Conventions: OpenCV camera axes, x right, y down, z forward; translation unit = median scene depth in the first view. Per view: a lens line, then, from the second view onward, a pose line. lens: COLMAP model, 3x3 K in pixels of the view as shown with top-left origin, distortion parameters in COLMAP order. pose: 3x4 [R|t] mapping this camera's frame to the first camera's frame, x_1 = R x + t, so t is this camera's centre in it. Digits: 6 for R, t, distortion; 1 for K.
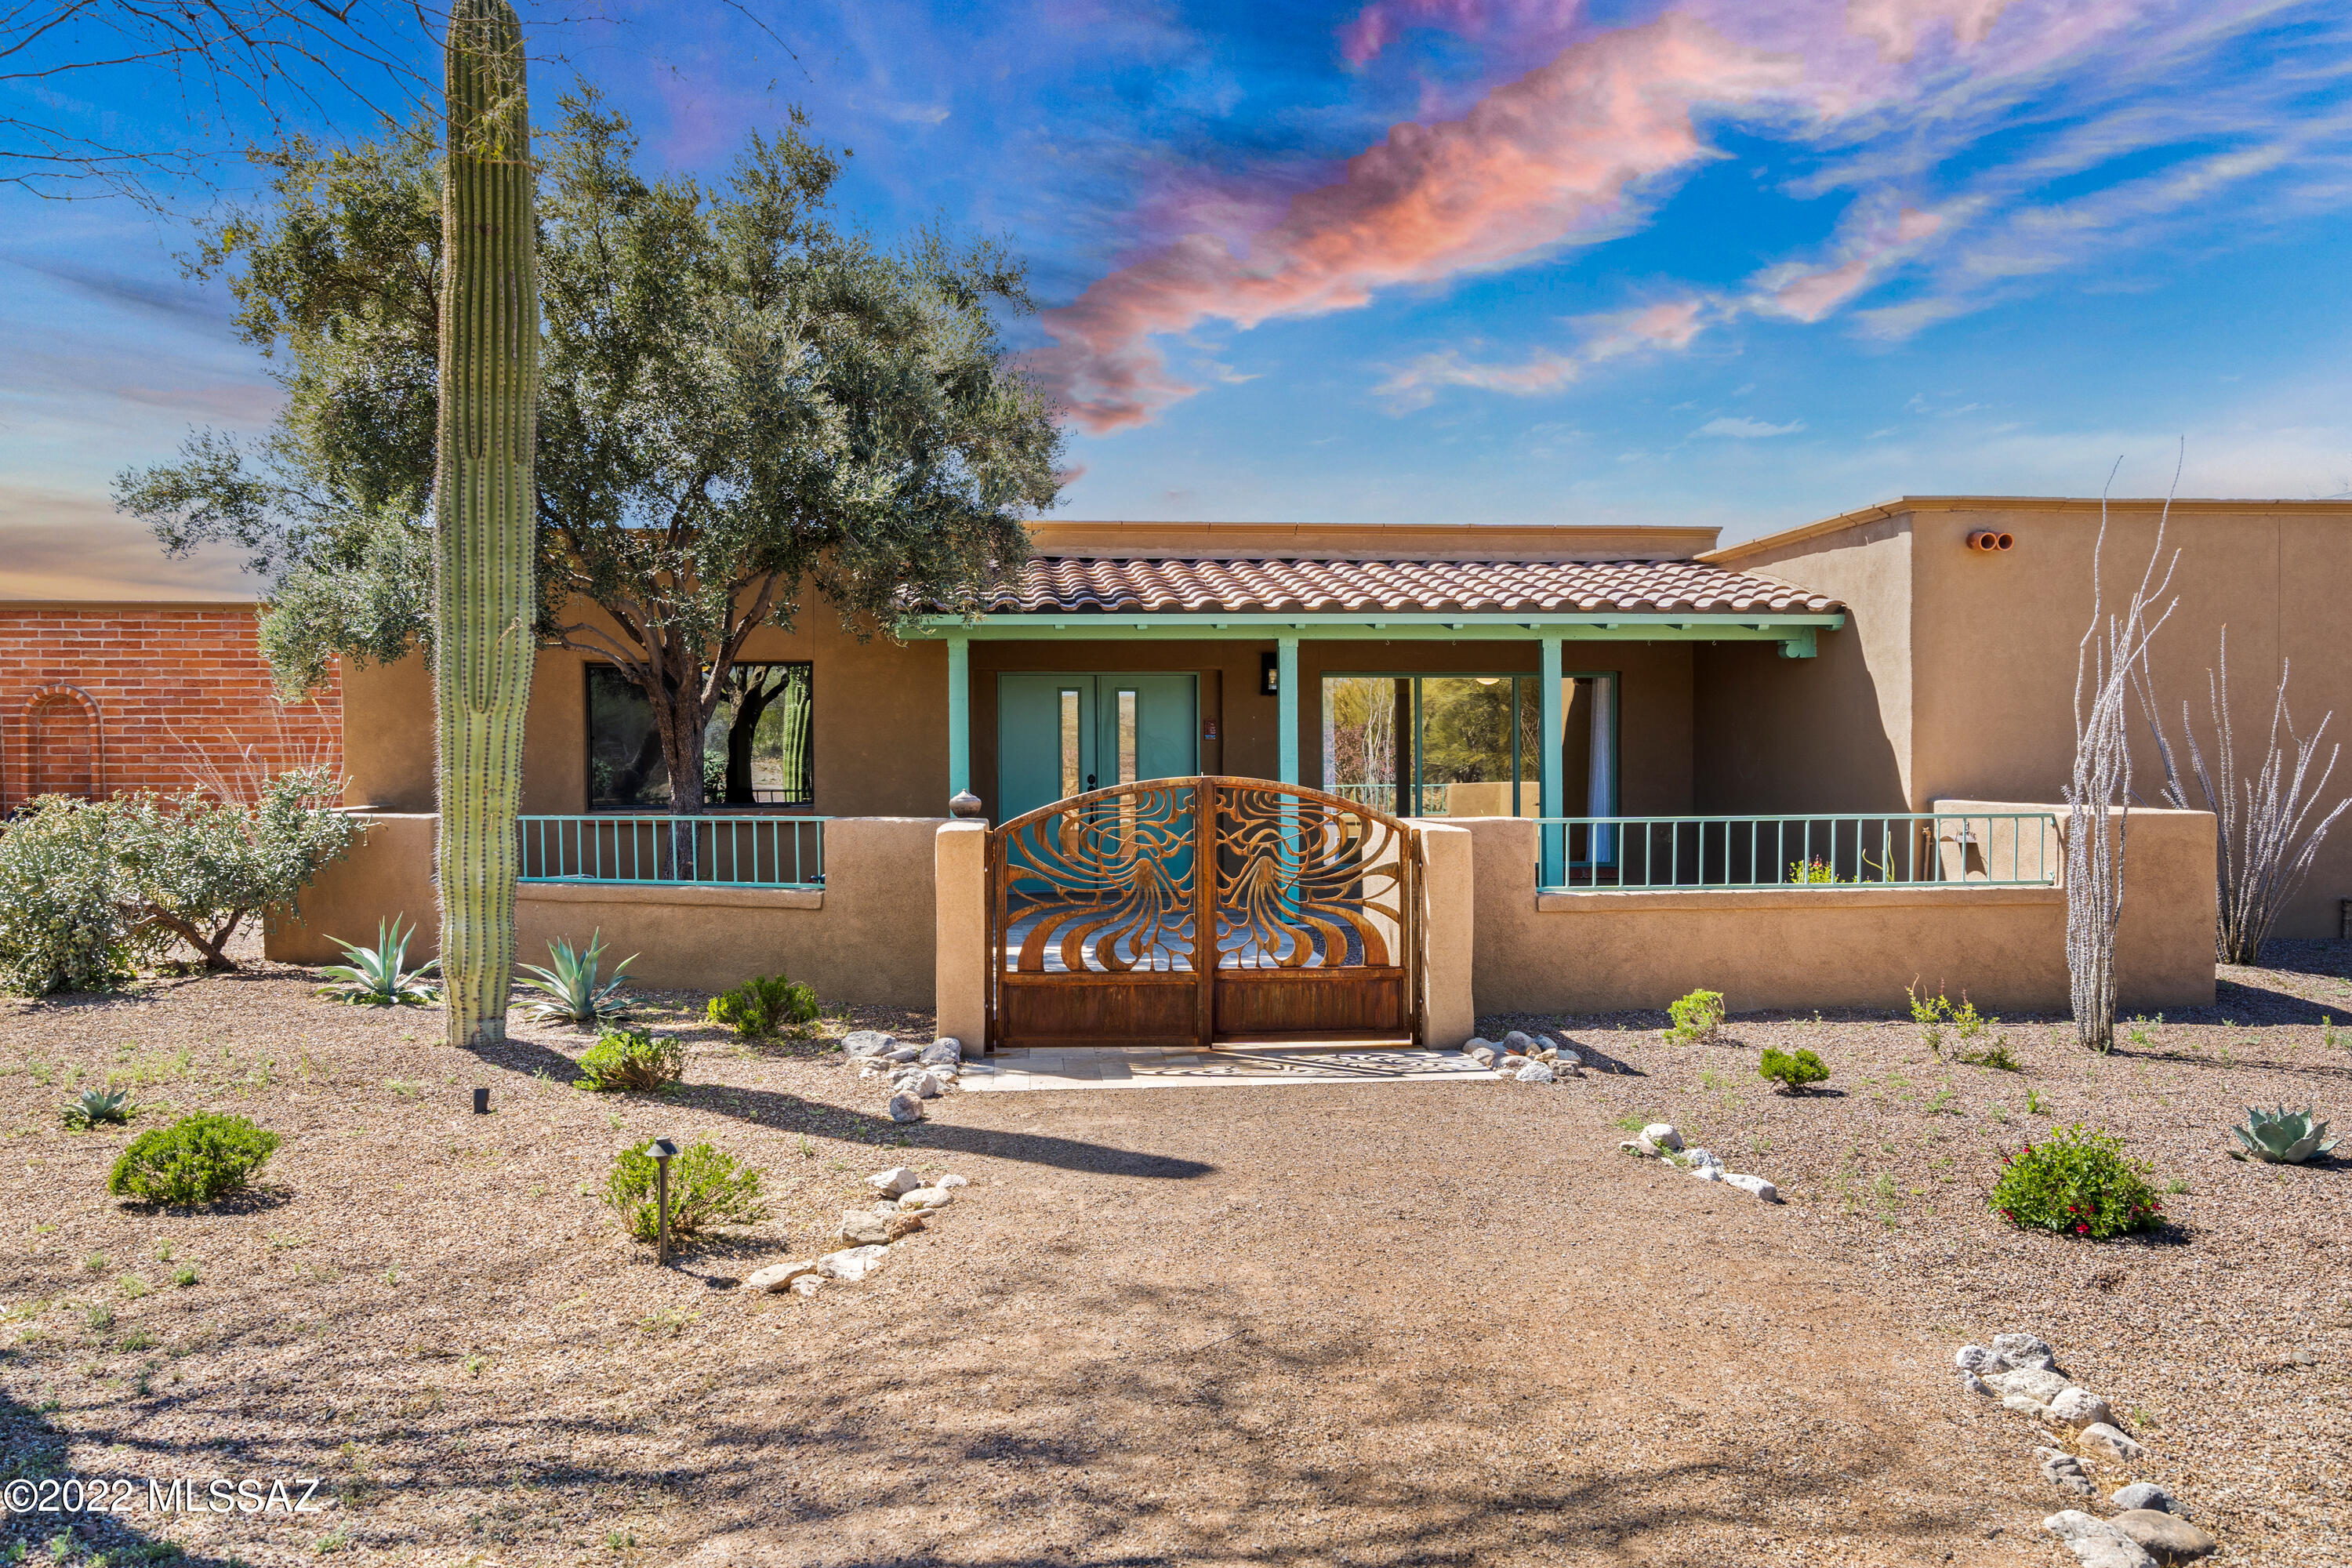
lens RADIAL K [[1837.5, 0, 1185.0], [0, 1837.5, 779.5], [0, 0, 1]] dist [0.008192, 0.002994]
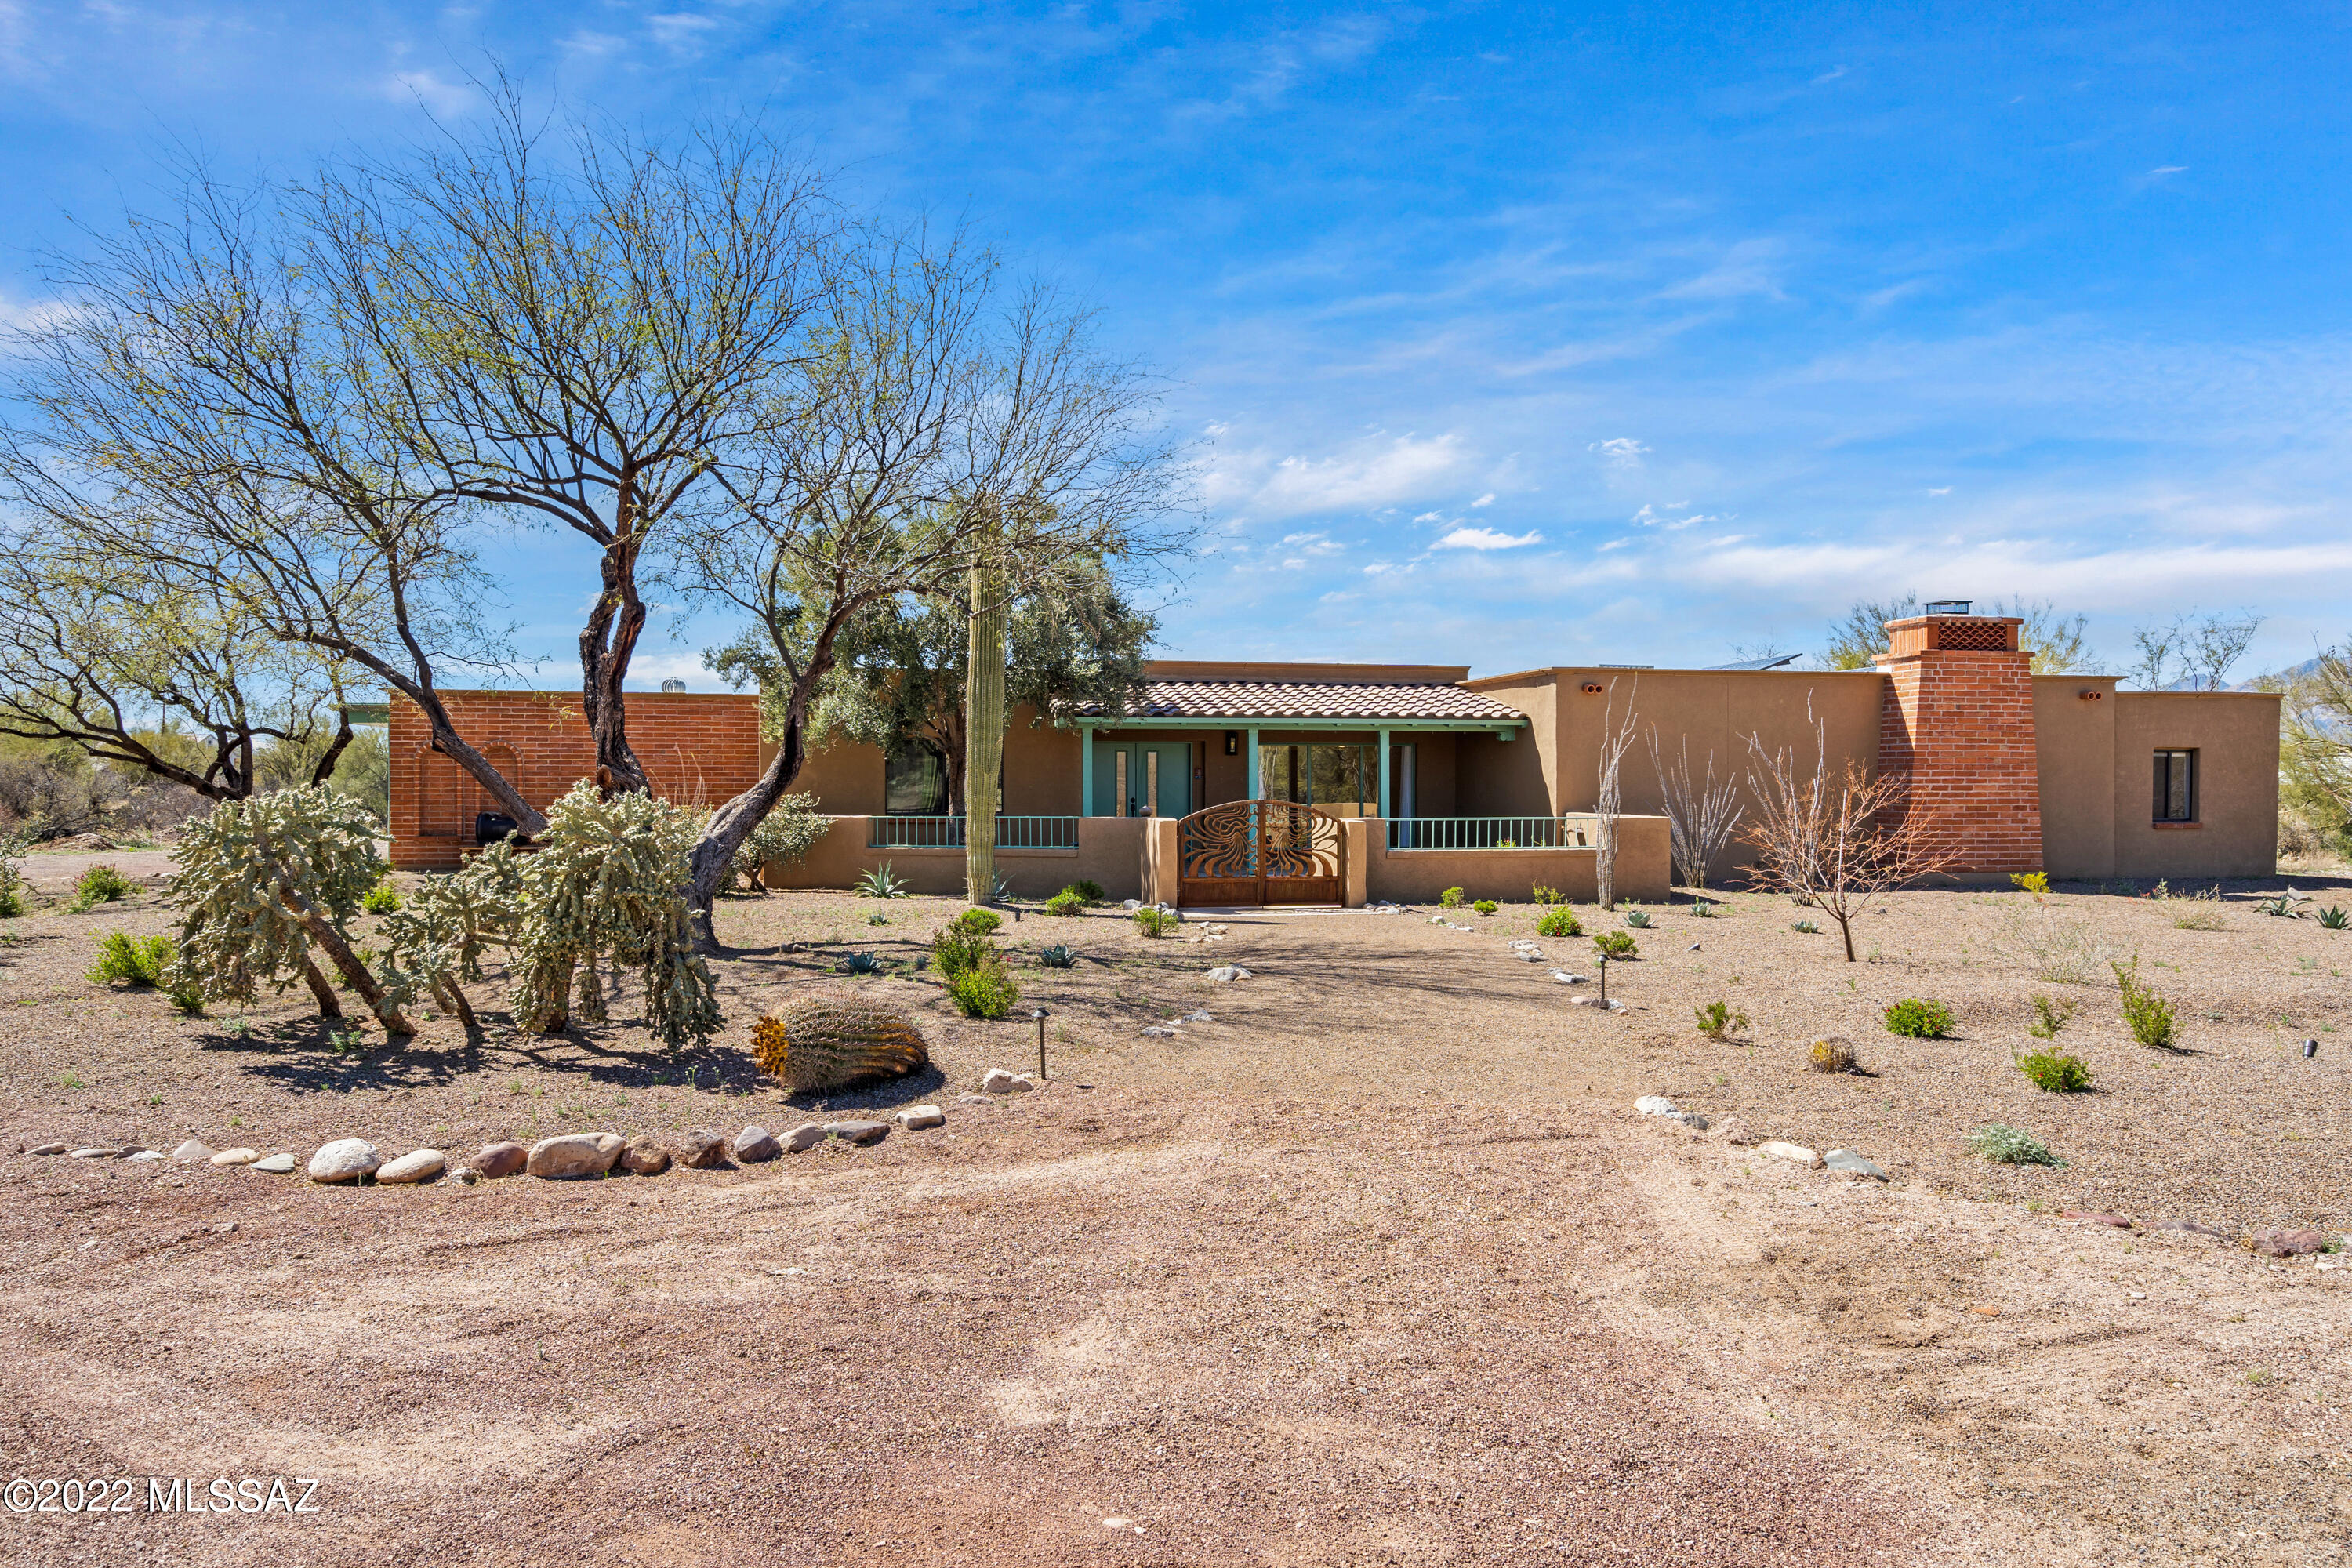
lens RADIAL K [[1470.5, 0, 1167.8], [0, 1470.5, 791.1], [0, 0, 1]] dist [-0.001117, -0.000083]
pose [[0.997307, 0.004937, 0.073167, -0.174203], [-0.004604, 0.999978, -0.004720, -0.002608], [-0.073189, 0.004370, 0.997309, -0.661093]]
